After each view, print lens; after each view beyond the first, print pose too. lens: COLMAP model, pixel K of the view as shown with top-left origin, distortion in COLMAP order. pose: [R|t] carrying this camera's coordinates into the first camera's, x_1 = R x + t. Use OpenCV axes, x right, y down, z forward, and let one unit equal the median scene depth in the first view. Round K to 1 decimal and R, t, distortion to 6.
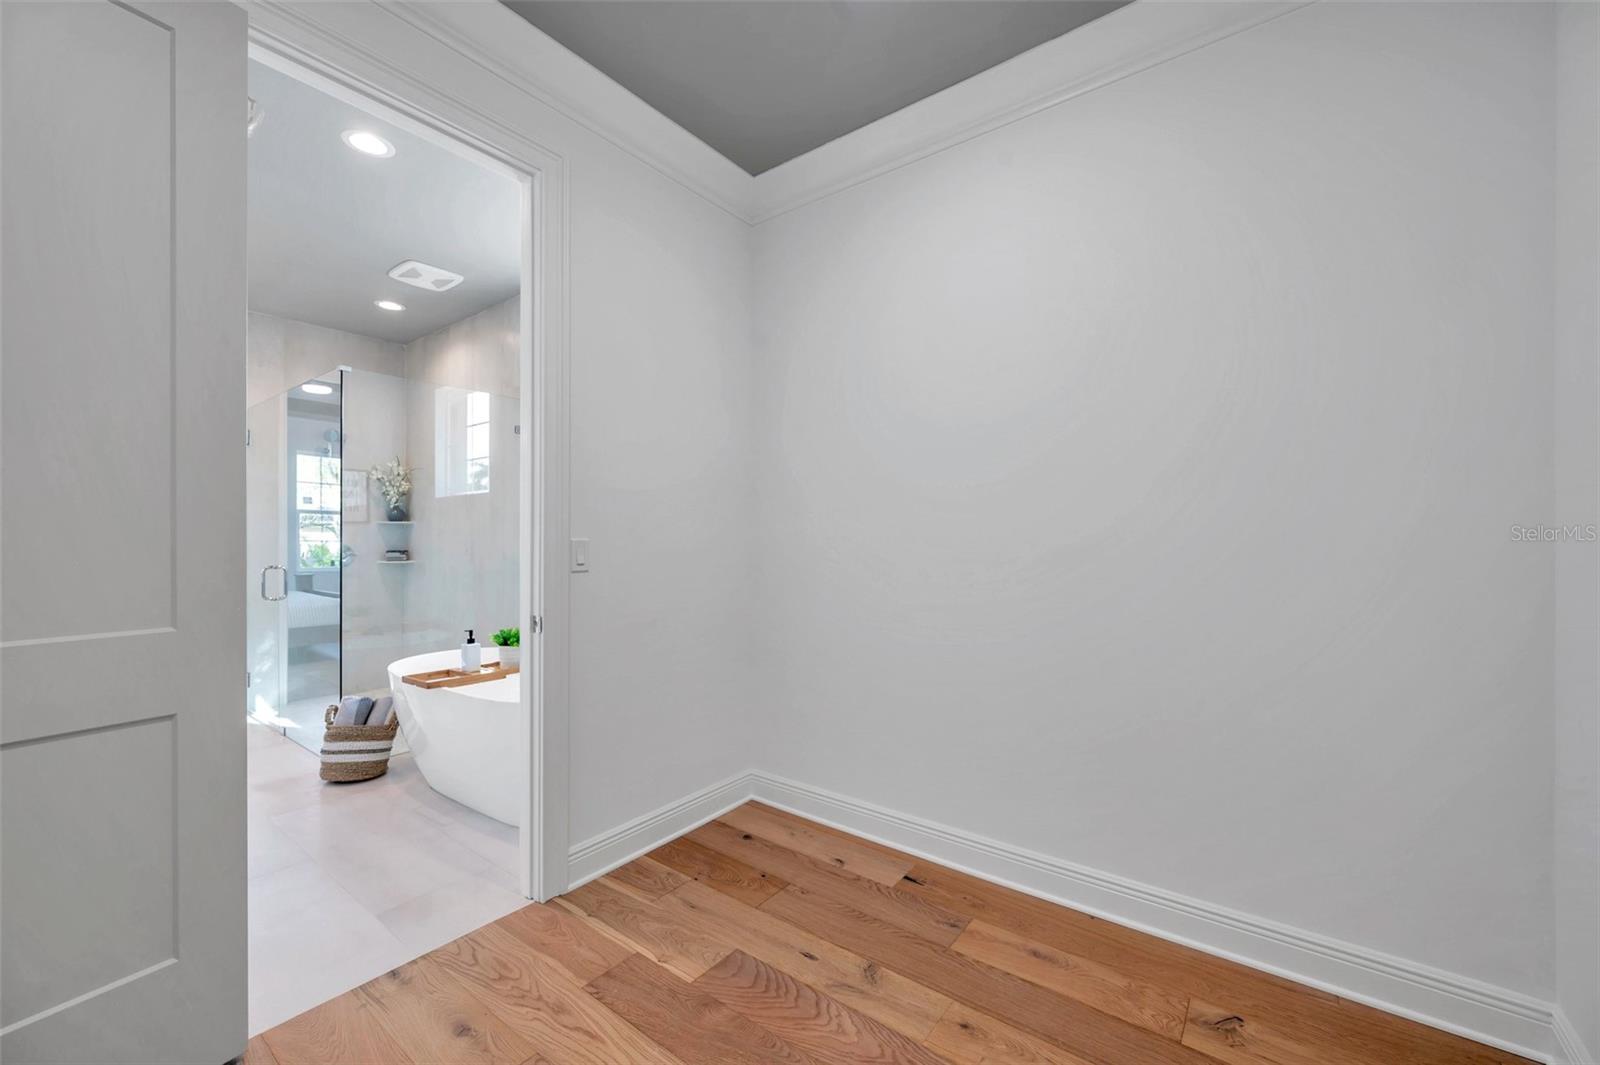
lens RADIAL K [[626.1, 0, 799.2], [0, 626.1, 535.5], [0, 0, 1]] dist [0.000745, 0.000113]
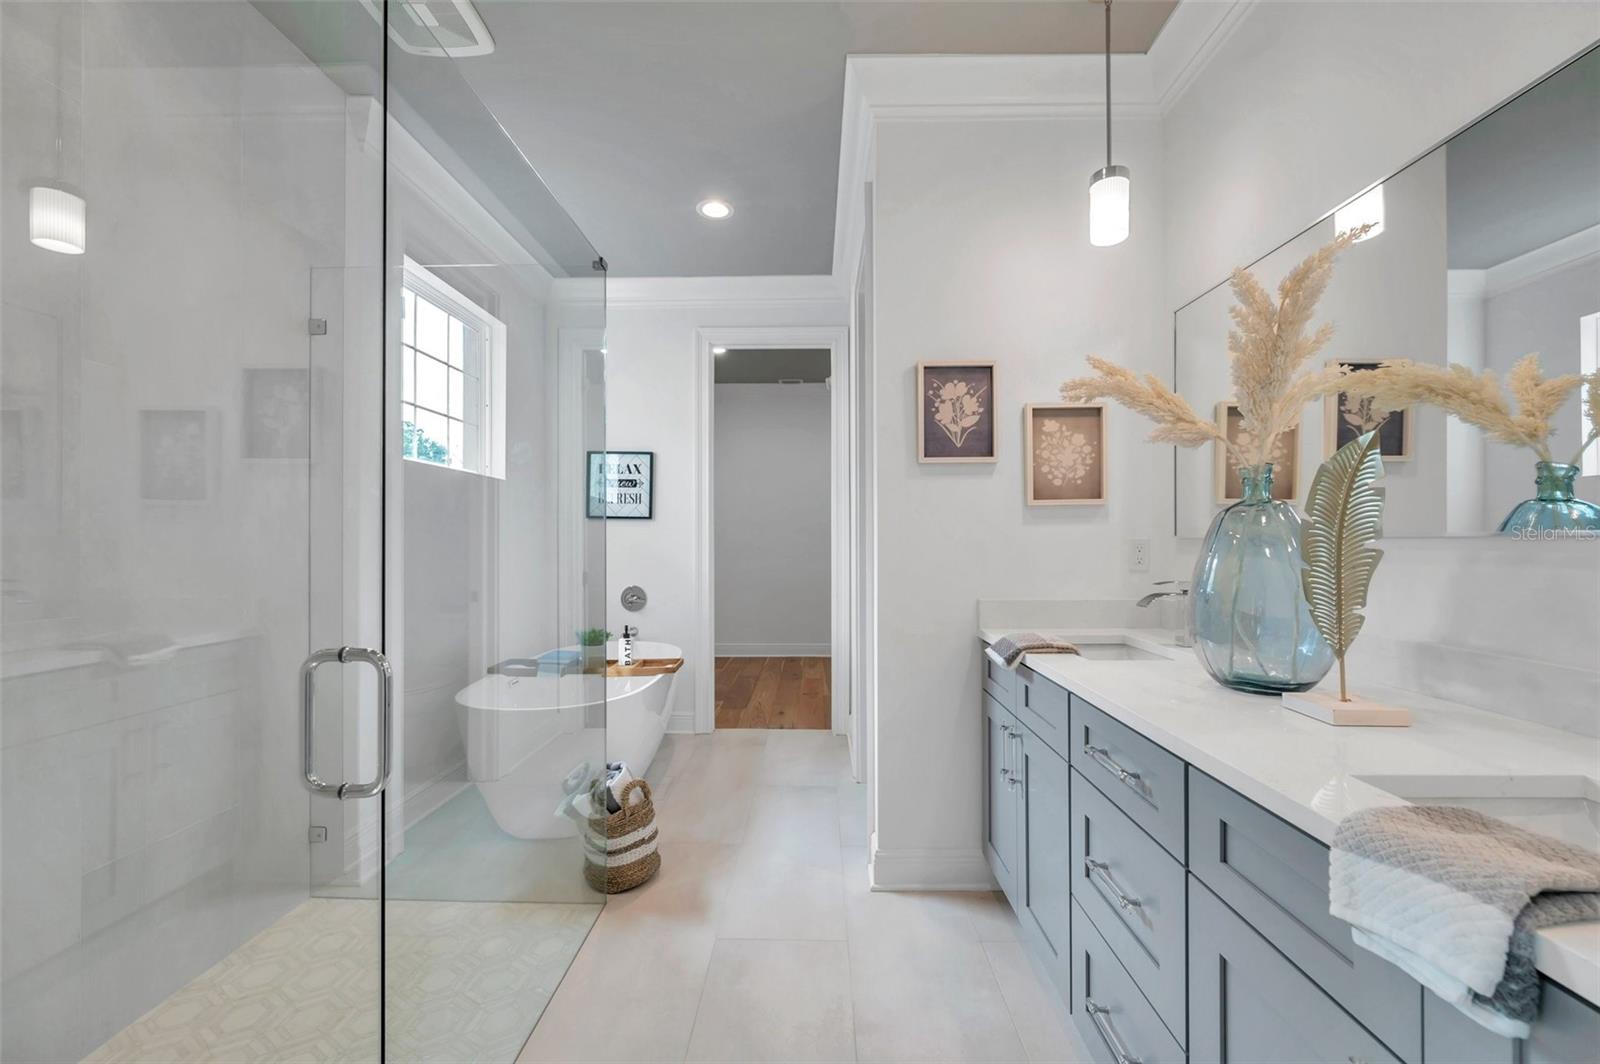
lens RADIAL K [[626.1, 0, 800.5], [0, 626.1, 534.7], [0, 0, 1]] dist [0.000745, 0.000113]
pose [[-0.587791, 0.004729, 0.808999, -2.620568], [-0.003738, 0.999956, -0.008561, -0.000773], [-0.809004, -0.008056, -0.587748, 2.356807]]
